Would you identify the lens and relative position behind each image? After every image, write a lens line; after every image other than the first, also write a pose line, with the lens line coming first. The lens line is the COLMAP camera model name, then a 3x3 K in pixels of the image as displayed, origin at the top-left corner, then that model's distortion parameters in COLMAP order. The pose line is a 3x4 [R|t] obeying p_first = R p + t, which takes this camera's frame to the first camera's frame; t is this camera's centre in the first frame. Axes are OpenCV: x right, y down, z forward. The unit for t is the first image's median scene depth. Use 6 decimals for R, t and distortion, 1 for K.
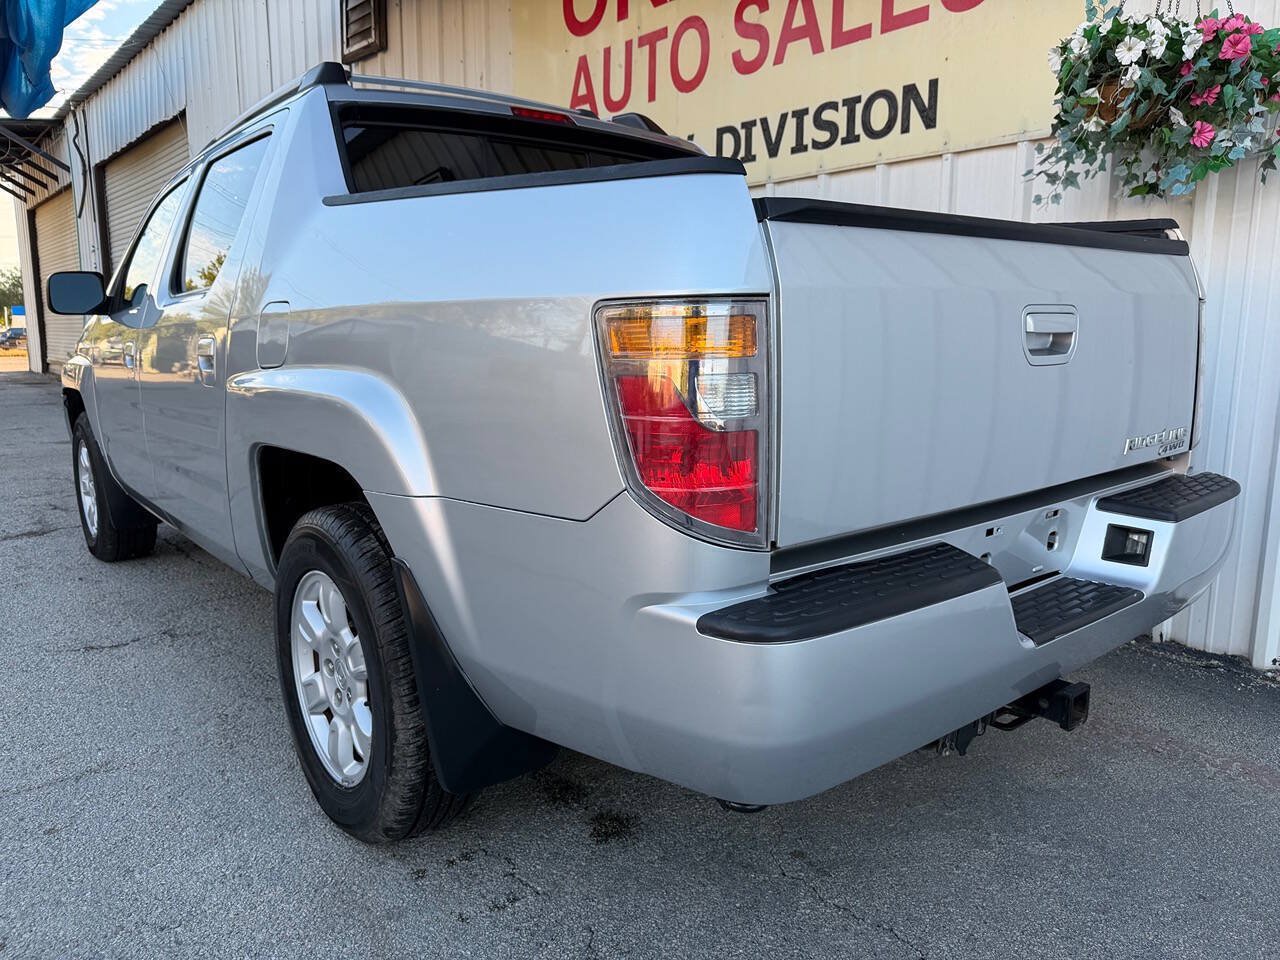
lens RADIAL K [[919.3, 0, 643.0], [0, 919.3, 478.5], [0, 0, 1]] dist [-0.006892, -0.000800]
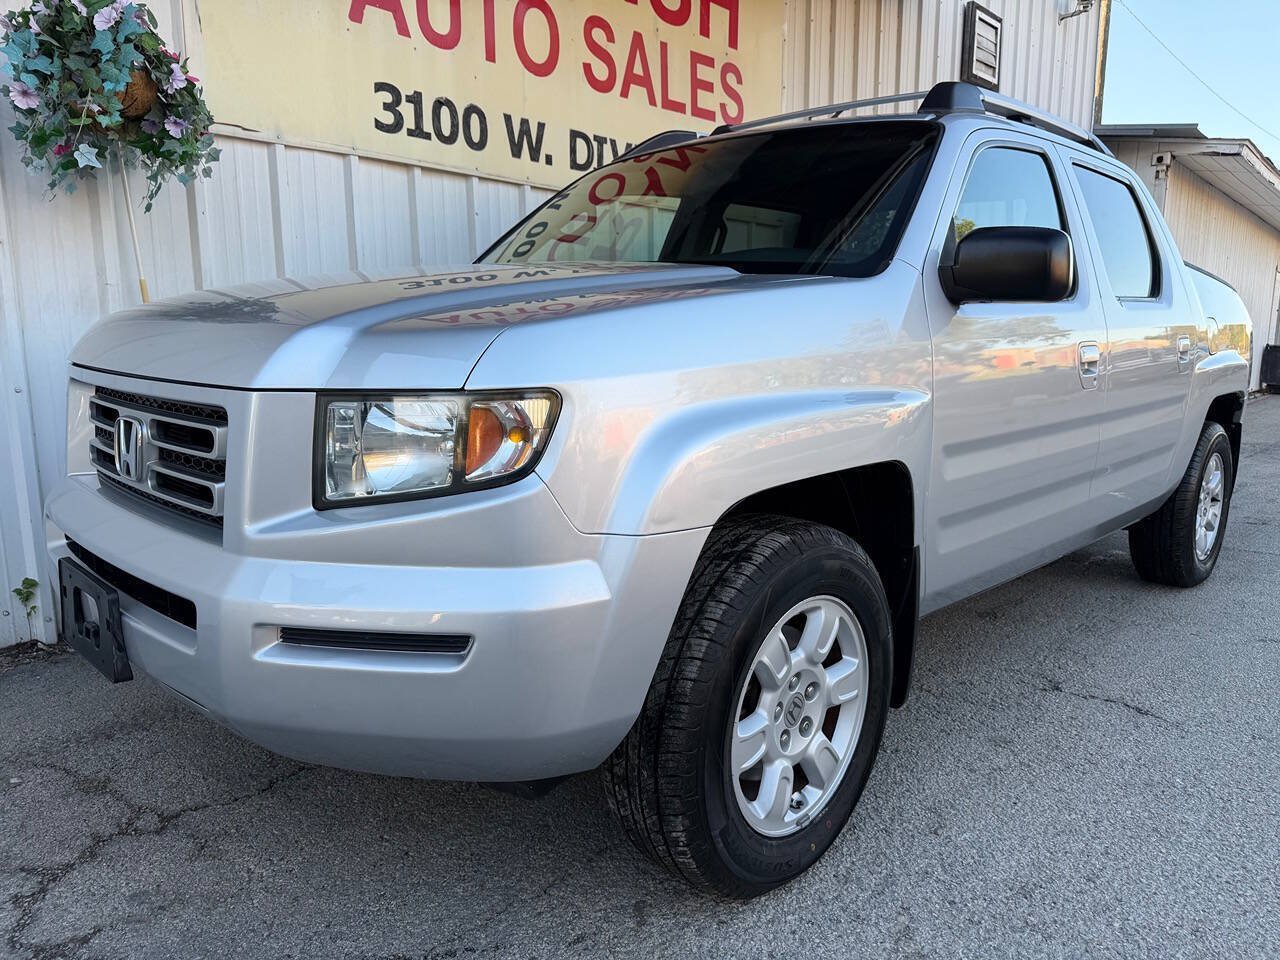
lens RADIAL K [[911.2, 0, 645.7], [0, 911.2, 478.0], [0, 0, 1]] dist [0.000324, -0.002004]
pose [[-0.115891, -0.156437, 0.980865, -1.069224], [0.153940, 0.972758, 0.173333, -0.189000], [-0.981260, 0.171083, -0.088652, 1.188390]]
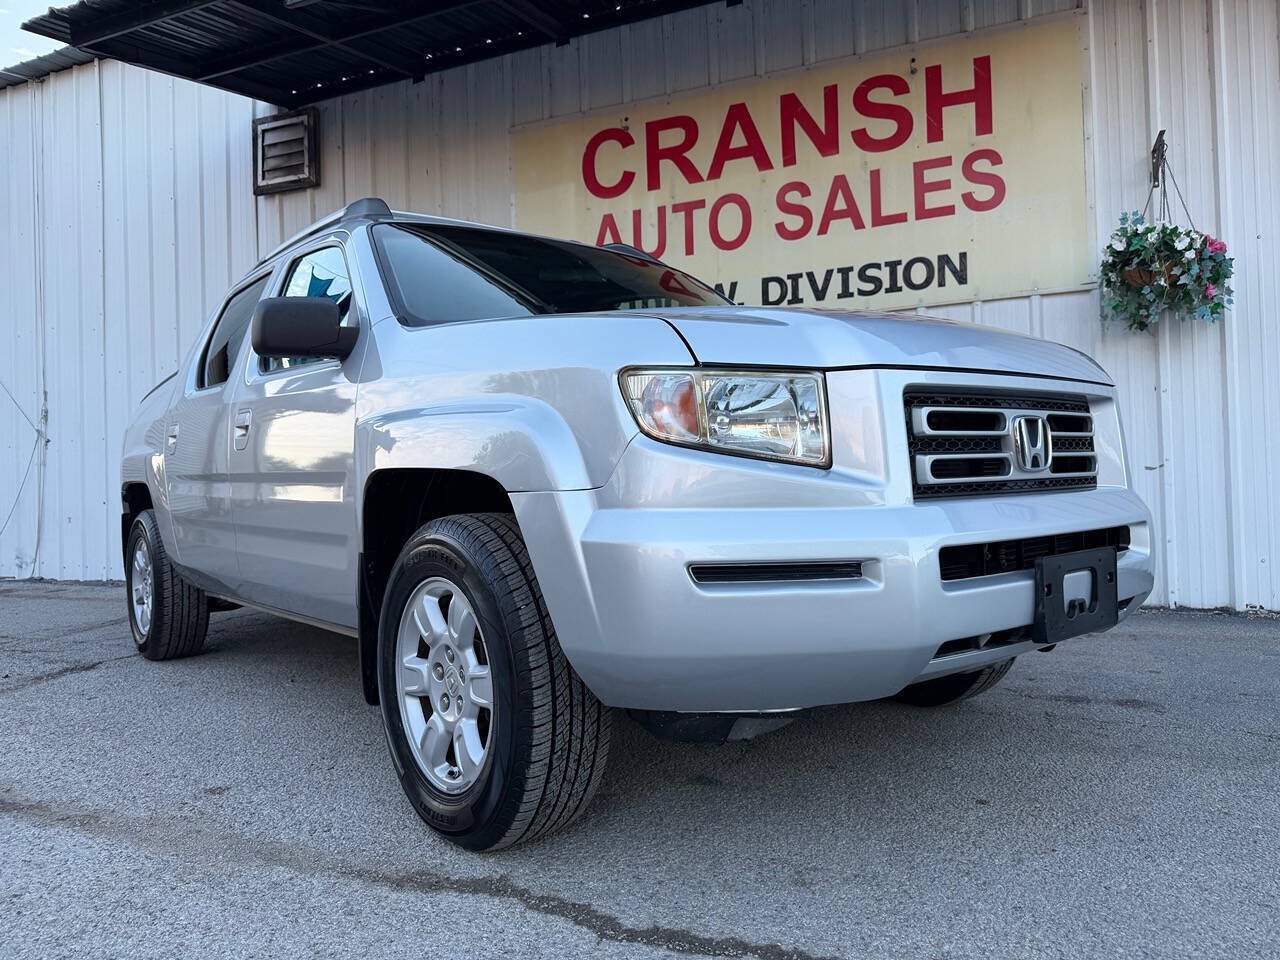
lens RADIAL K [[872.4, 0, 647.4], [0, 872.4, 484.3], [0, 0, 1]] dist [0.089160, -0.147786]
pose [[0.892563, -0.027002, 0.450113, -0.698865], [0.102422, 0.984255, -0.144057, 0.075277], [-0.439136, 0.174681, 0.881275, 0.032504]]
